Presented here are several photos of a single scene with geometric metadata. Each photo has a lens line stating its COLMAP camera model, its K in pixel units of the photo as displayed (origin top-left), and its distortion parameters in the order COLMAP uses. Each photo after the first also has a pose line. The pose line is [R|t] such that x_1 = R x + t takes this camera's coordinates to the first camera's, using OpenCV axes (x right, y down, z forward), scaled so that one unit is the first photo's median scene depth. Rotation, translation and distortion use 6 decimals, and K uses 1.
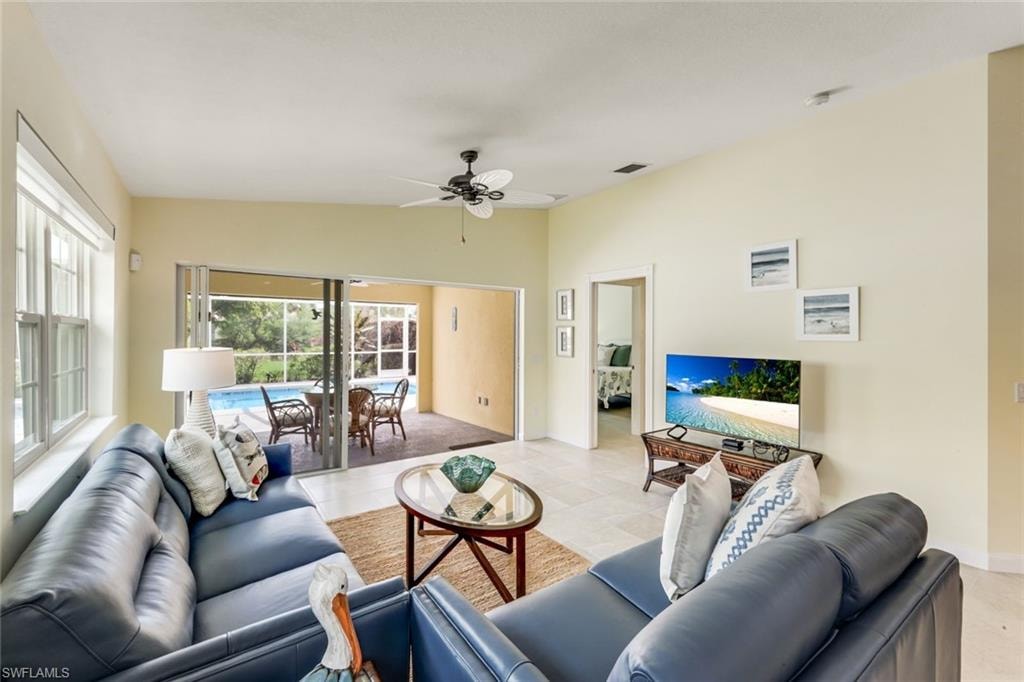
lens RADIAL K [[435.2, 0, 509.4], [0, 435.2, 330.1], [0, 0, 1]] dist [0.006285, -0.000054]
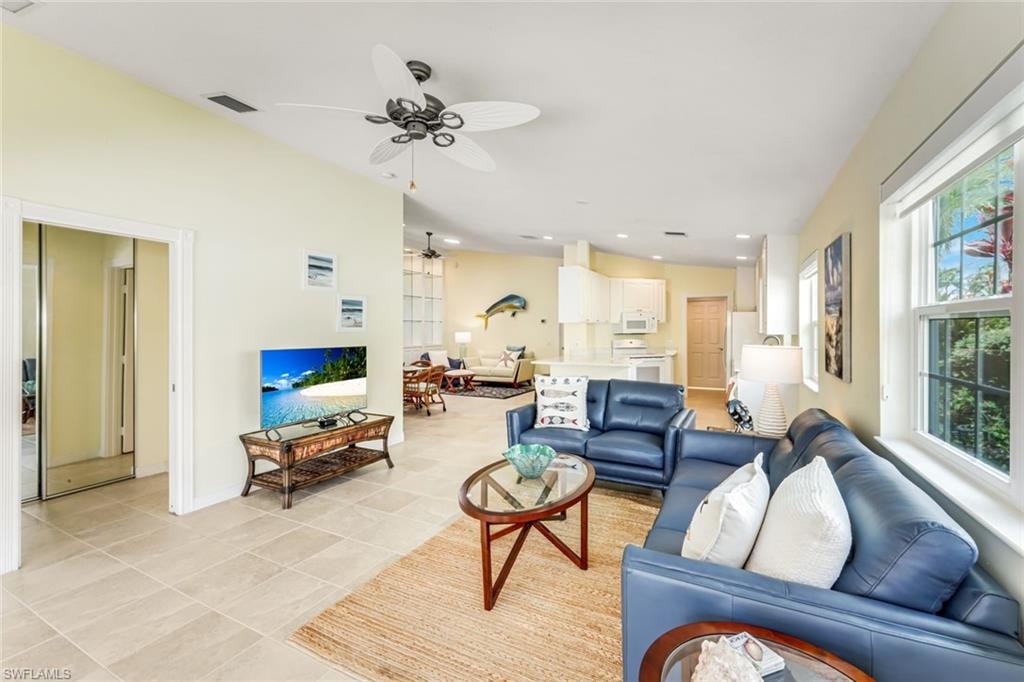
lens RADIAL K [[435.2, 0, 509.4], [0, 435.2, 330.1], [0, 0, 1]] dist [0.006285, -0.000054]
pose [[-0.459335, -0.003519, 0.888256, -0.695696], [-0.008305, 0.999965, -0.000333, 0.012907], [-0.888224, -0.007530, -0.459348, 1.069103]]
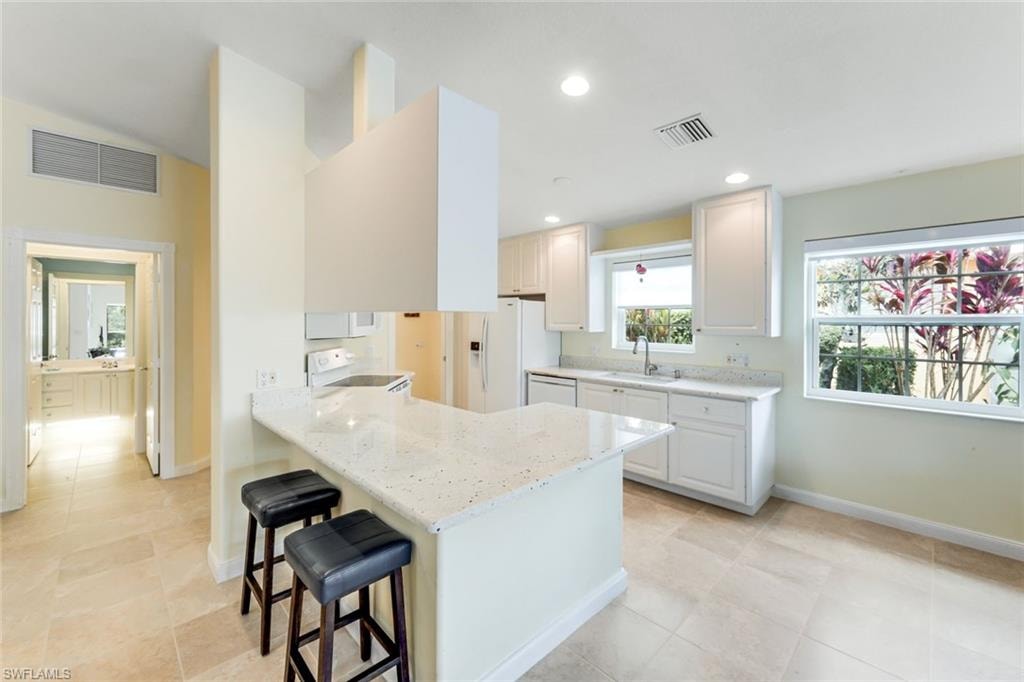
lens RADIAL K [[415.7, 0, 509.3], [0, 415.7, 331.9], [0, 0, 1]] dist [-0.000087, 0.000019]
pose [[-0.988625, 0.002013, -0.150387, 0.830355], [-0.000474, 0.999864, 0.016497, -0.003048], [0.150400, 0.016381, -0.988490, 0.489294]]
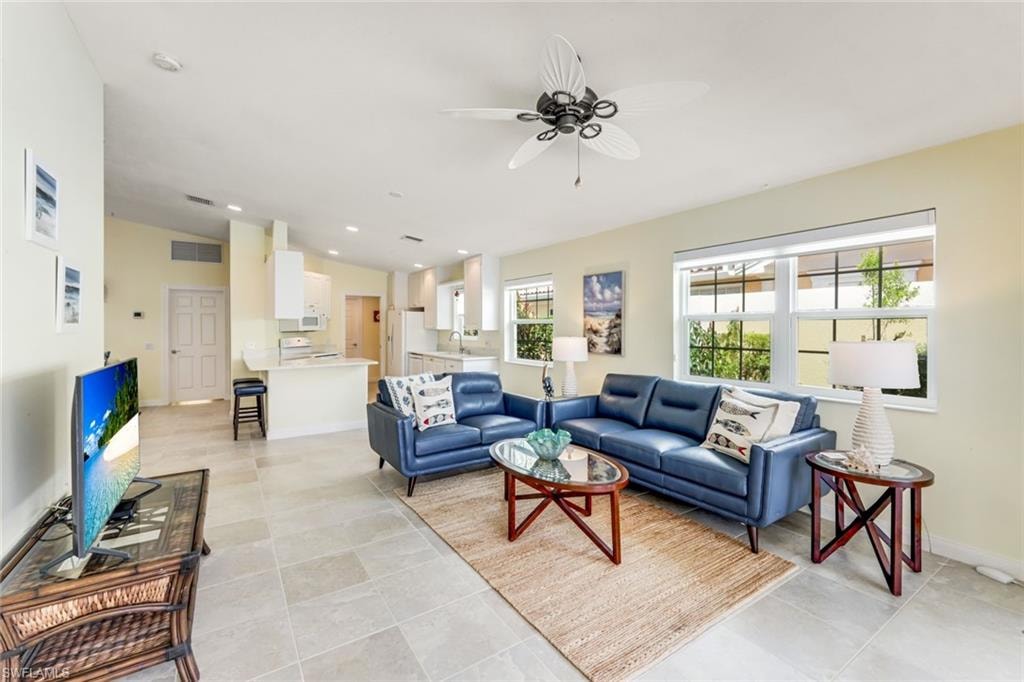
lens RADIAL K [[435.2, 0, 509.4], [0, 435.2, 330.1], [0, 0, 1]] dist [0.006285, -0.000054]
pose [[-0.999221, 0.000296, 0.039460, -0.025132], [0.000390, 0.999997, 0.002357, 0.015890], [-0.039459, 0.002370, -0.999218, 1.513858]]
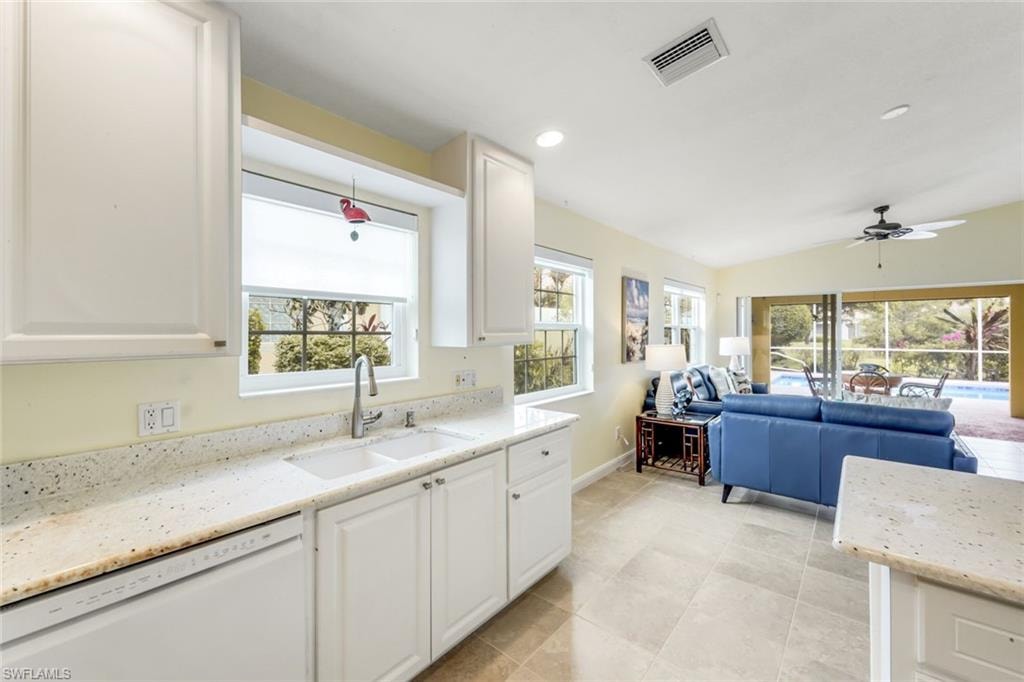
lens RADIAL K [[415.7, 0, 509.3], [0, 415.7, 331.9], [0, 0, 1]] dist [-0.000087, 0.000019]
pose [[0.247633, -0.005095, -0.968840, 0.861266], [0.014016, 0.999900, -0.001676, 0.000258], [0.968752, -0.013164, 0.247680, -0.517577]]
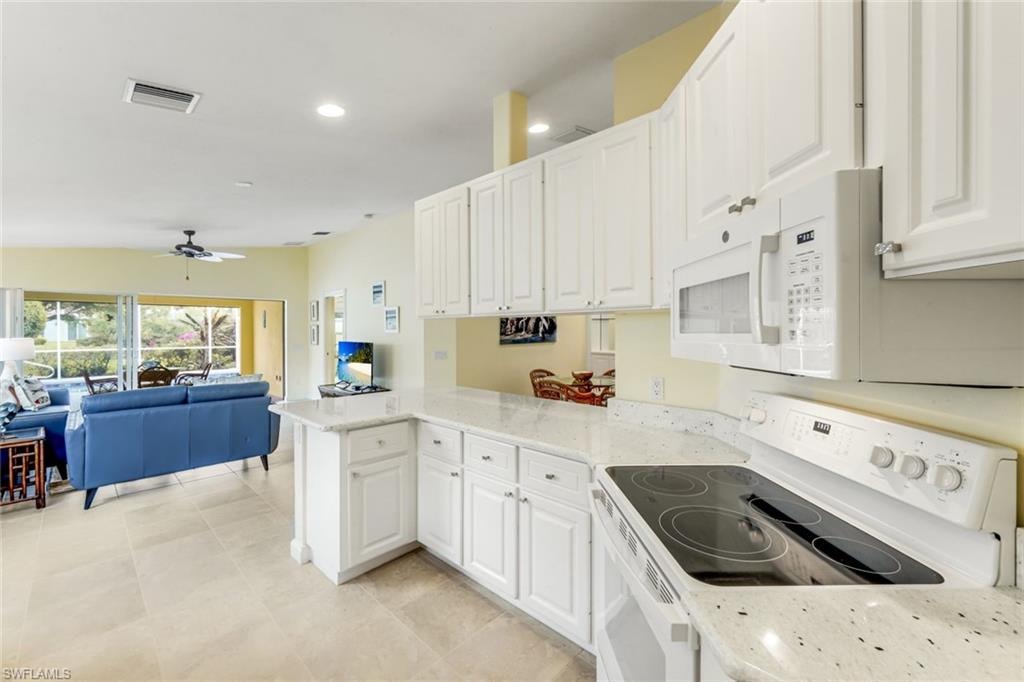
lens RADIAL K [[415.7, 0, 509.3], [0, 415.7, 331.9], [0, 0, 1]] dist [-0.000087, 0.000019]
pose [[0.981536, -0.004654, 0.191220, 0.798894], [0.002353, 0.999922, 0.012258, -0.001912], [-0.191262, -0.011582, 0.981471, -0.872980]]
